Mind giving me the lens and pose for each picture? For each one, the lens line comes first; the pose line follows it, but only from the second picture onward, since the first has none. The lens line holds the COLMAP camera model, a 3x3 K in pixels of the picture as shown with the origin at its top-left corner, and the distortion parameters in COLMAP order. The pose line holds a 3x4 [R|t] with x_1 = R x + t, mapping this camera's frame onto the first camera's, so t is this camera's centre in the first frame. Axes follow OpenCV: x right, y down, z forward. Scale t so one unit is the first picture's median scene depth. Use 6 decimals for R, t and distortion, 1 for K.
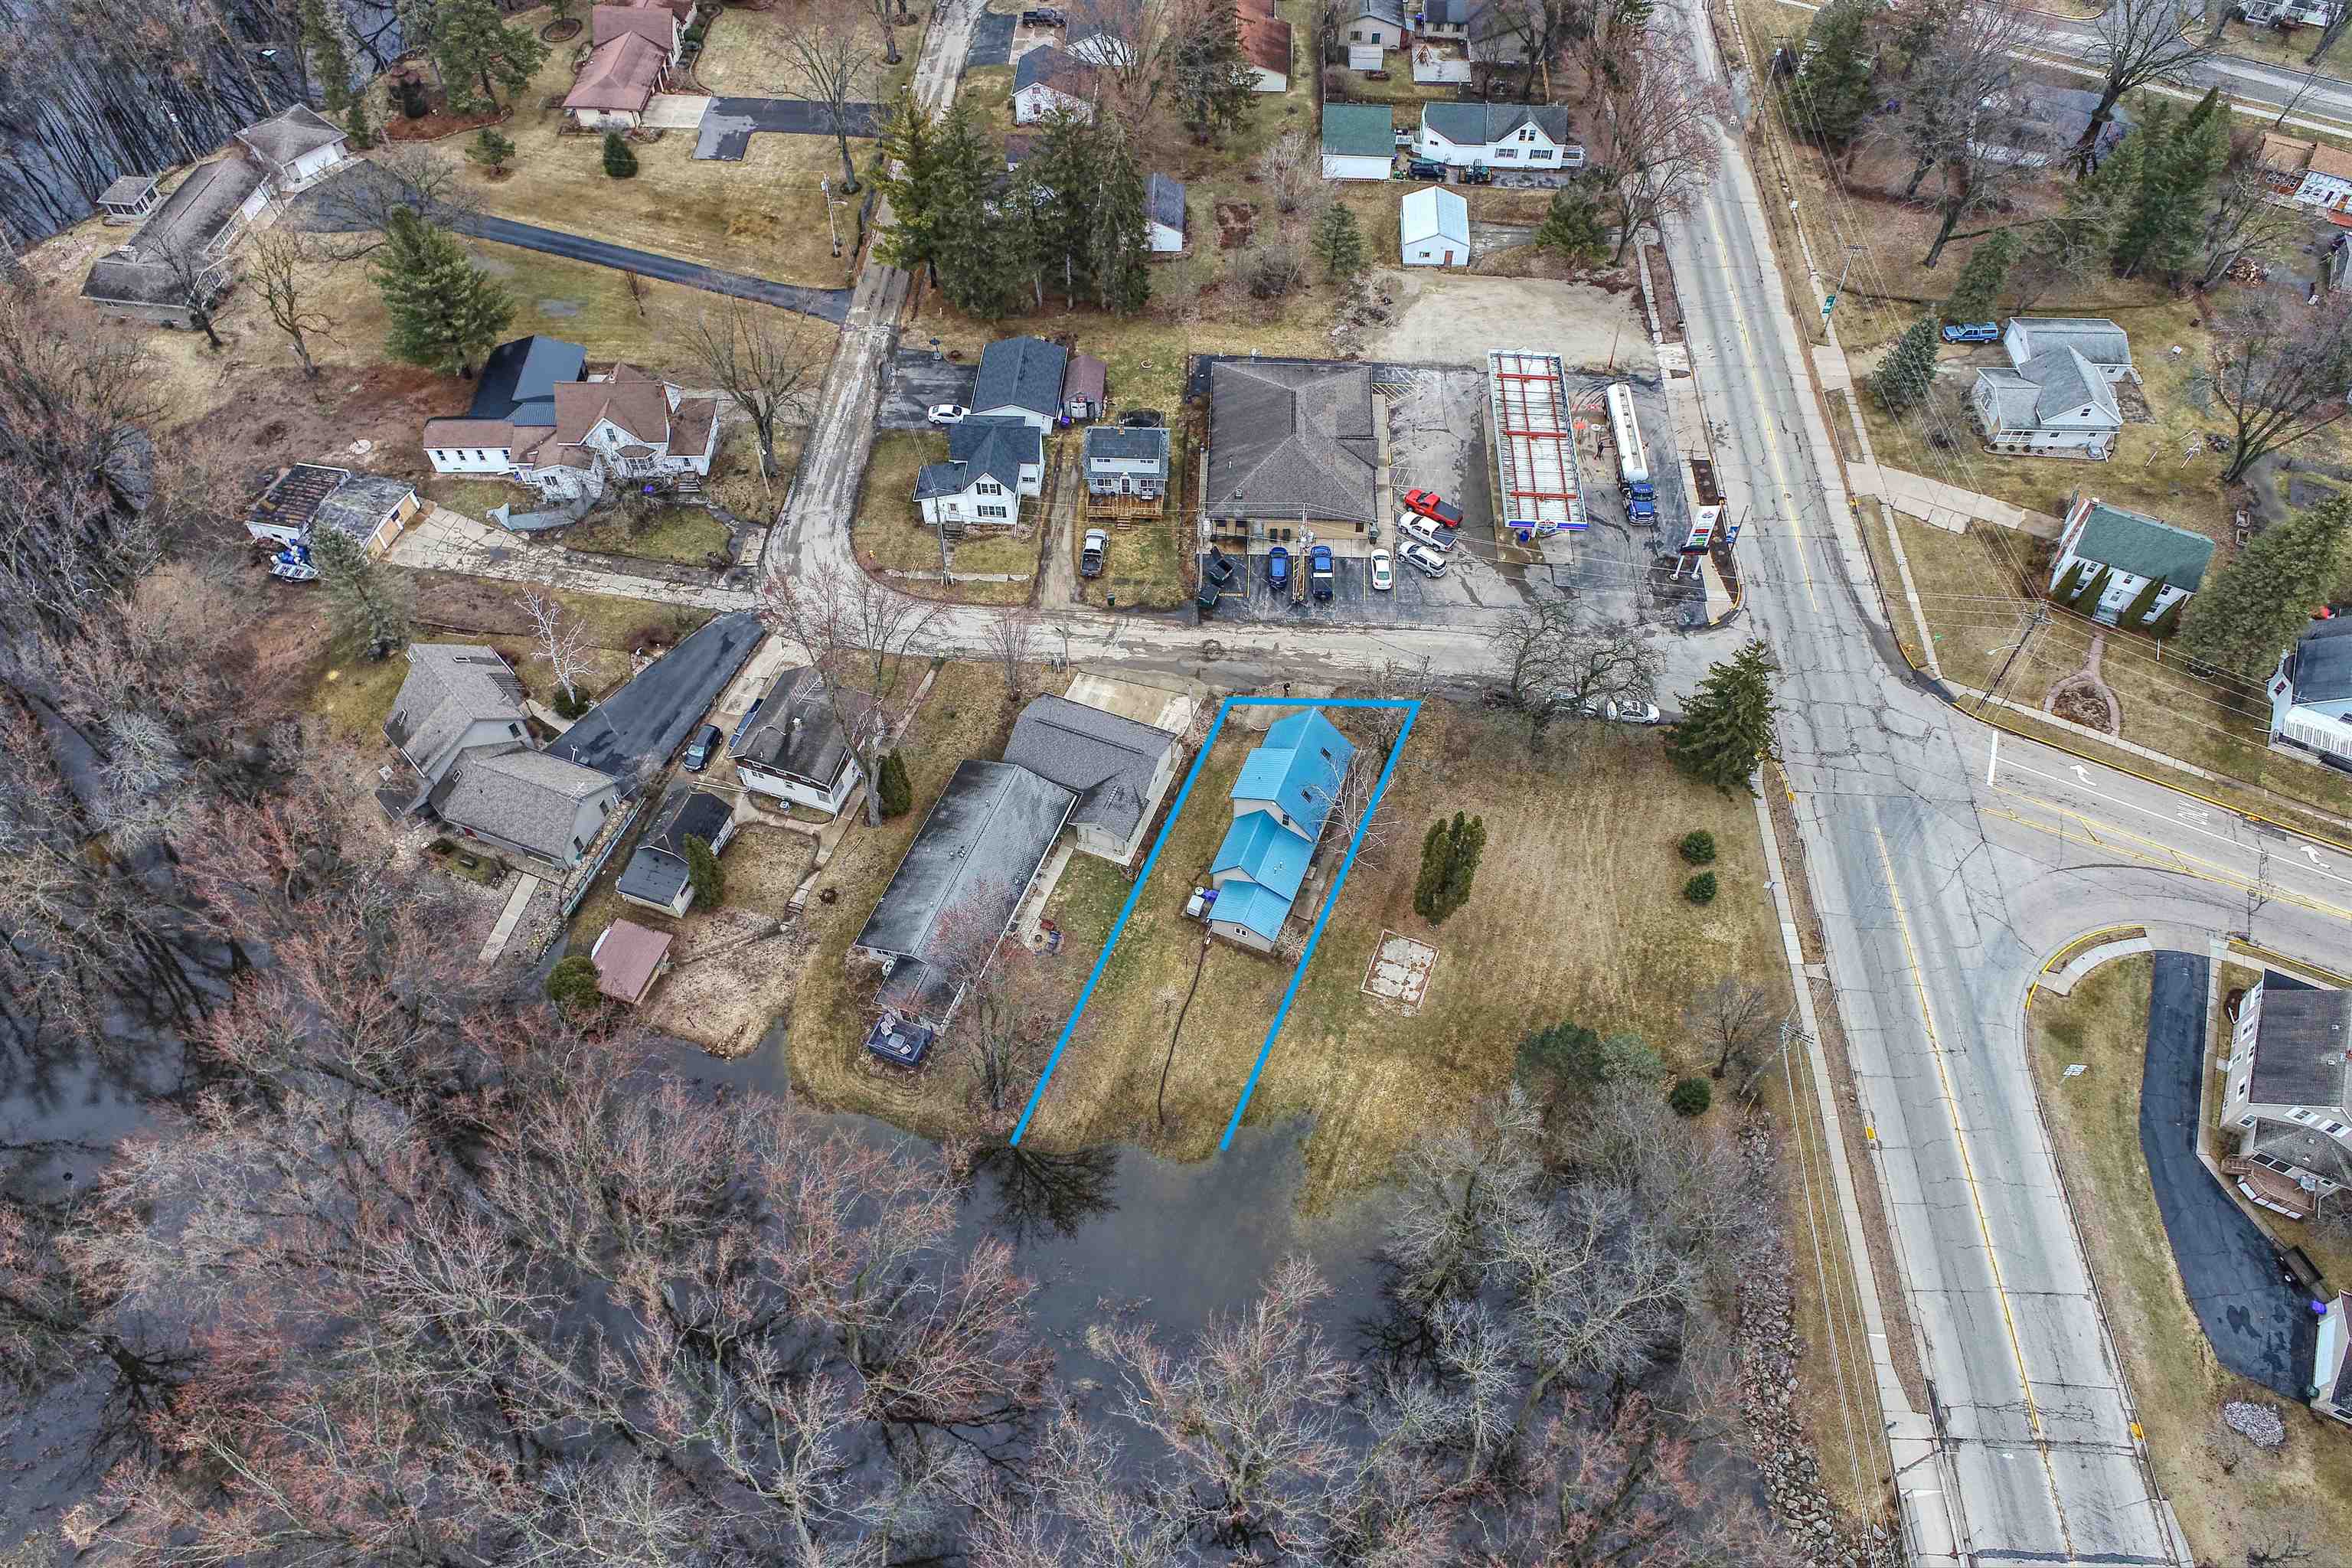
lens RADIAL K [[1578.5, 0, 1176.0], [0, 1578.5, 784.0], [0, 0, 1]] dist [-0.003170, -0.003316]
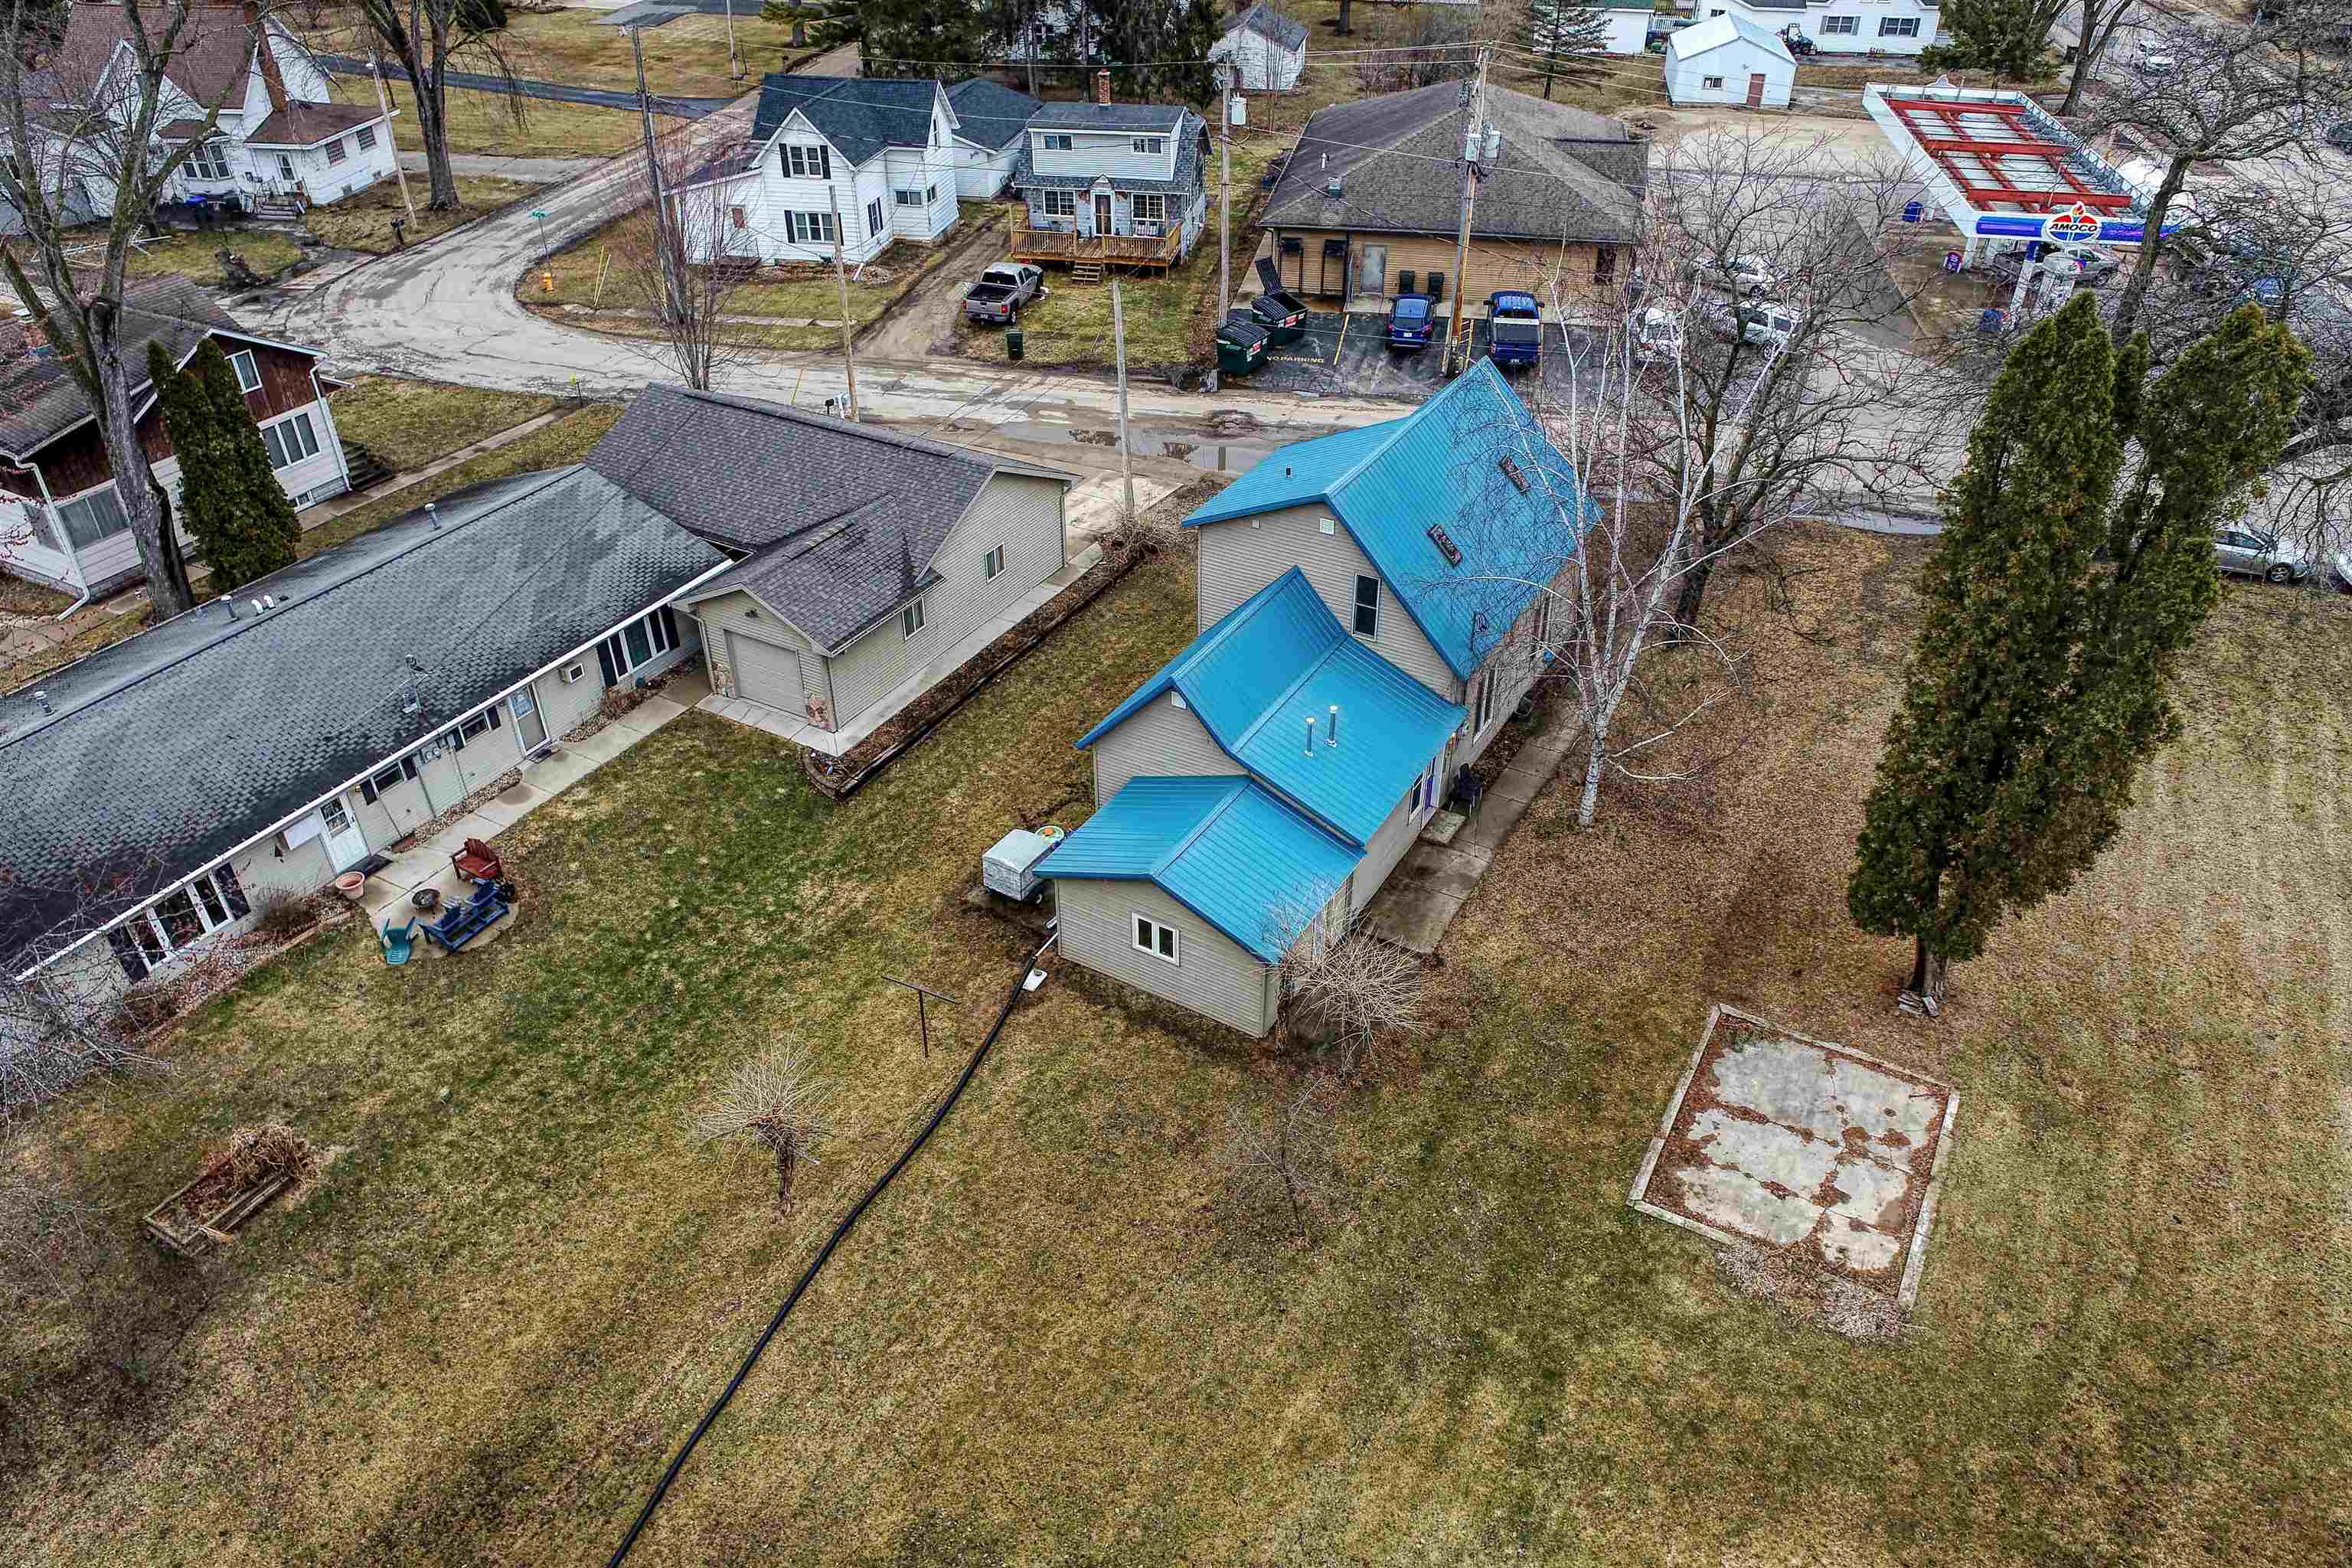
lens RADIAL K [[1578.5, 0, 1176.0], [0, 1578.5, 784.0], [0, 0, 1]] dist [-0.003170, -0.003316]
pose [[0.990081, 0.077361, -0.117284, 0.069772], [-0.111690, 0.939798, -0.322963, 0.146605], [0.085239, 0.332859, 0.939116, 0.717939]]
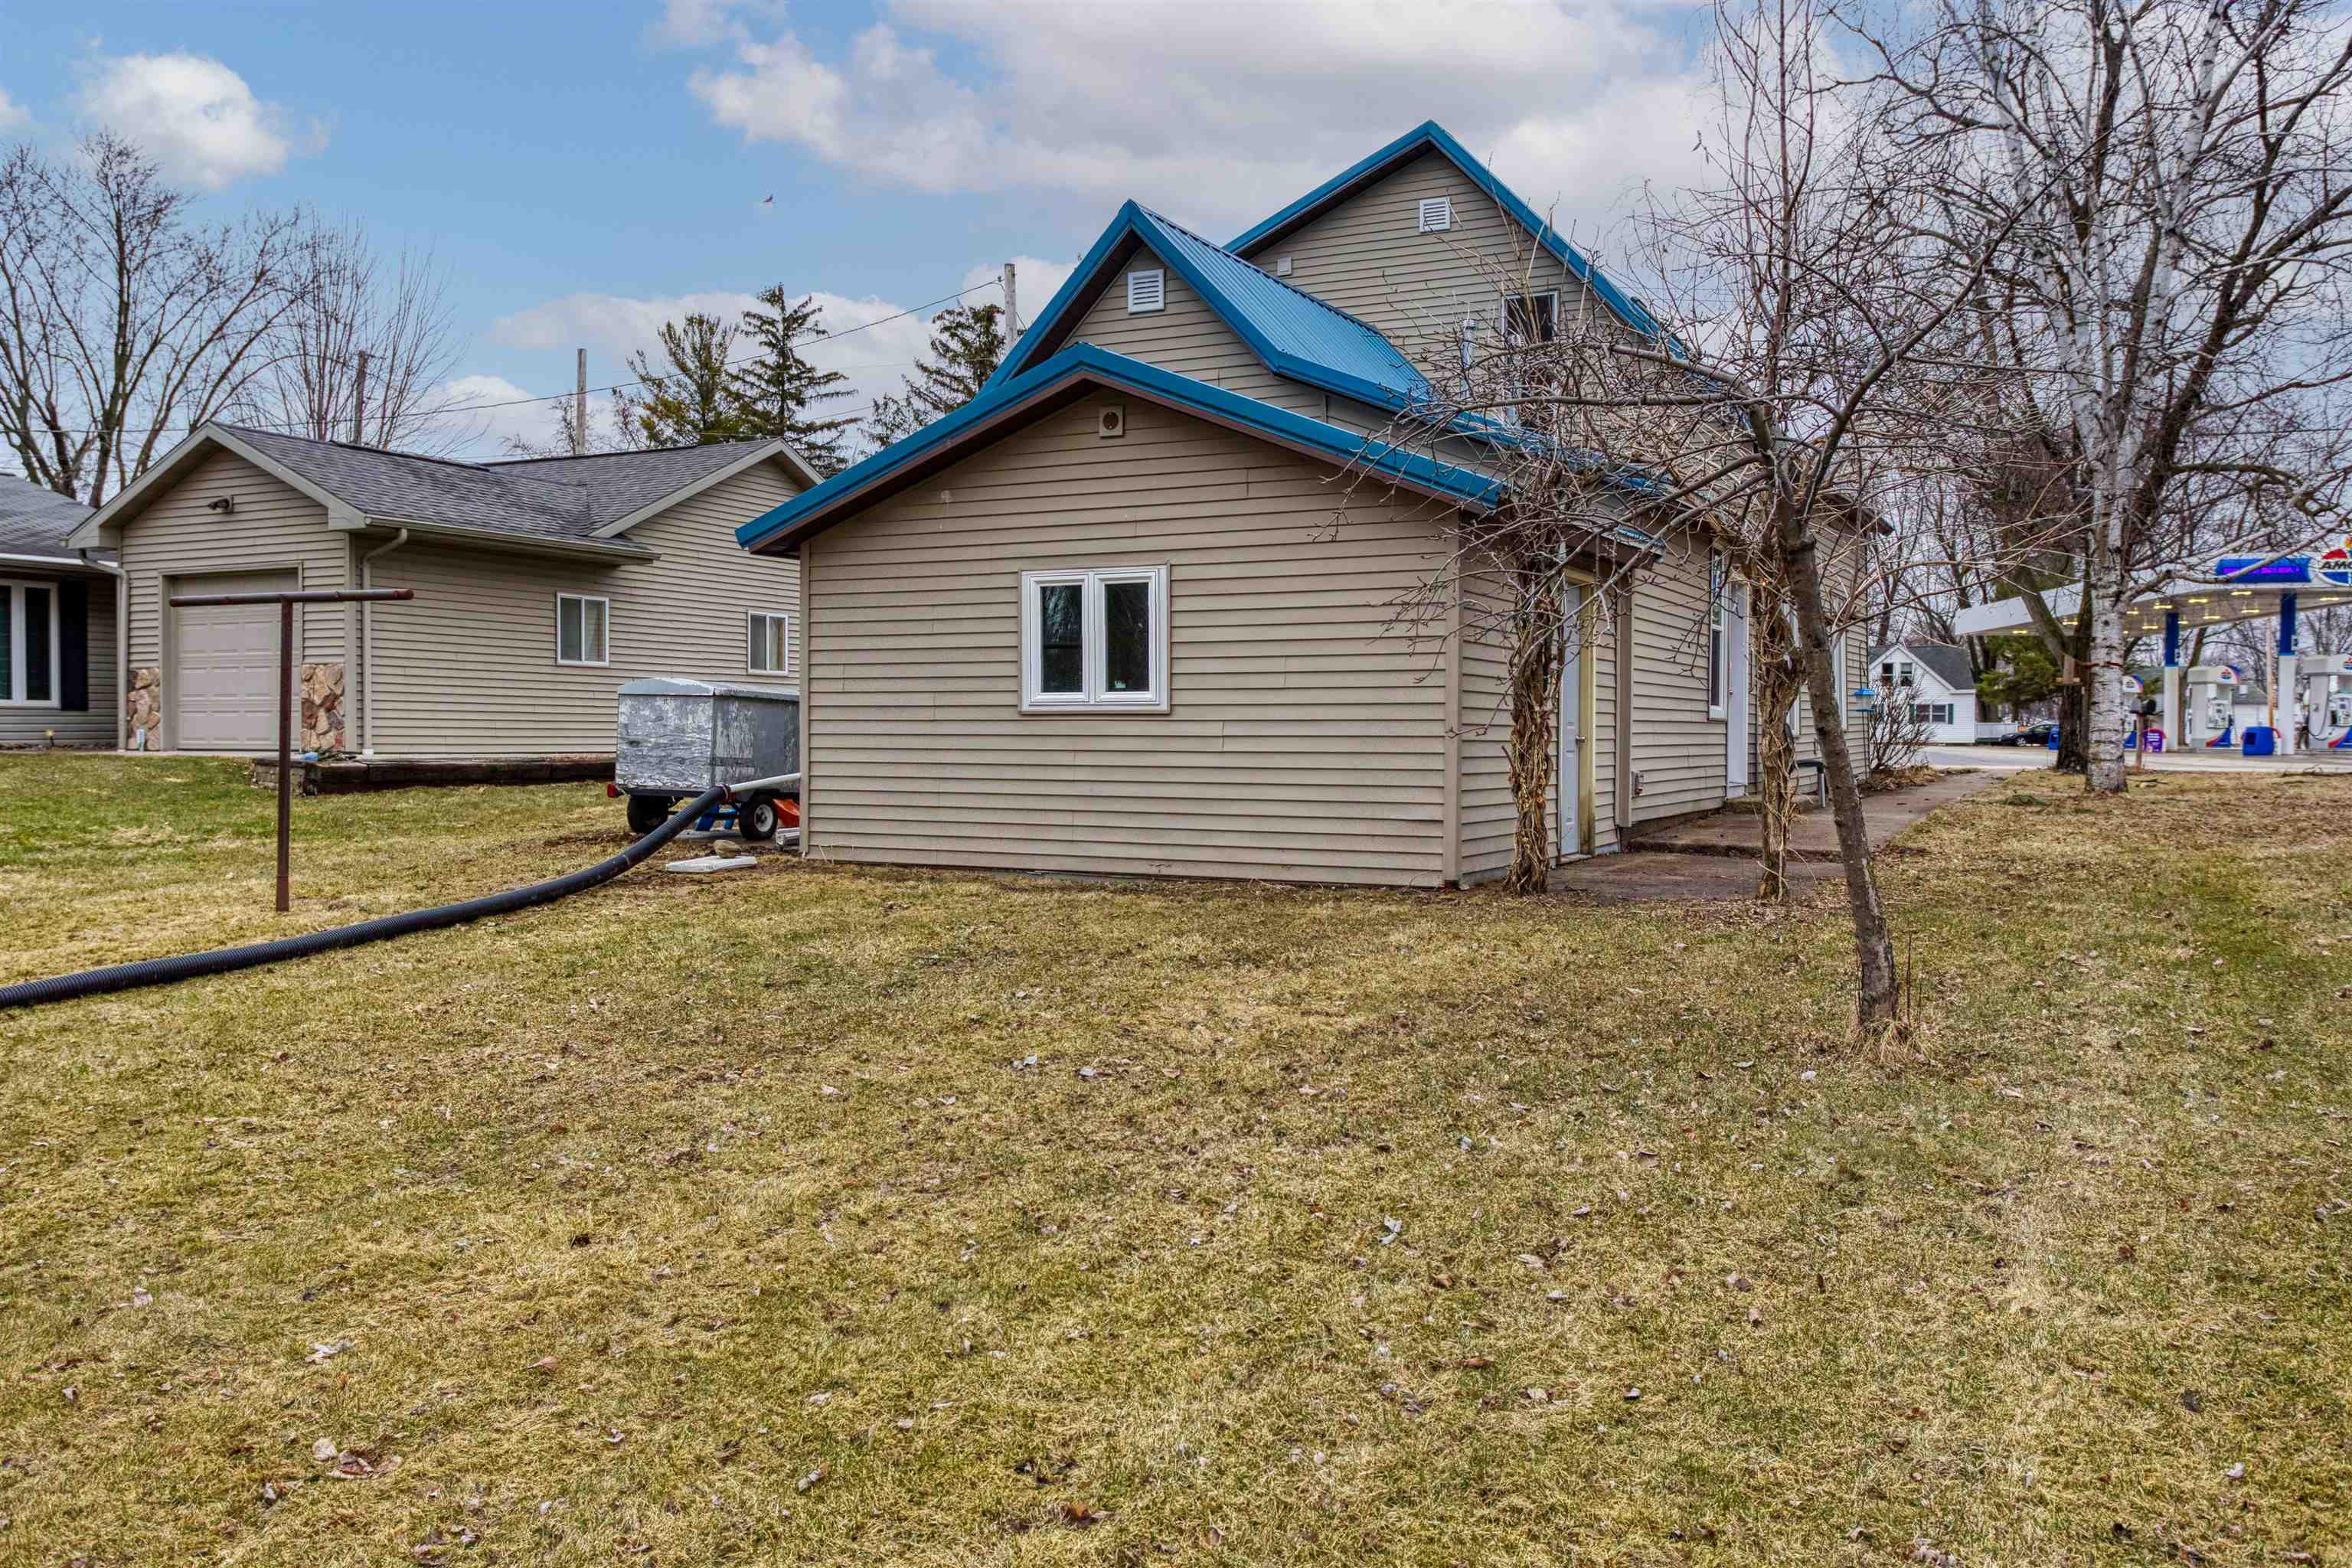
lens RADIAL K [[1862.4, 0, 1176.0], [0, 1862.4, 784.0], [0, 0, 1]] dist [-0.001214, 0.001015]
pose [[0.996290, 0.006168, -0.085841, 0.051787], [-0.071930, 0.607313, -0.791200, 0.169554], [0.047252, 0.794439, 0.605503, 0.906362]]
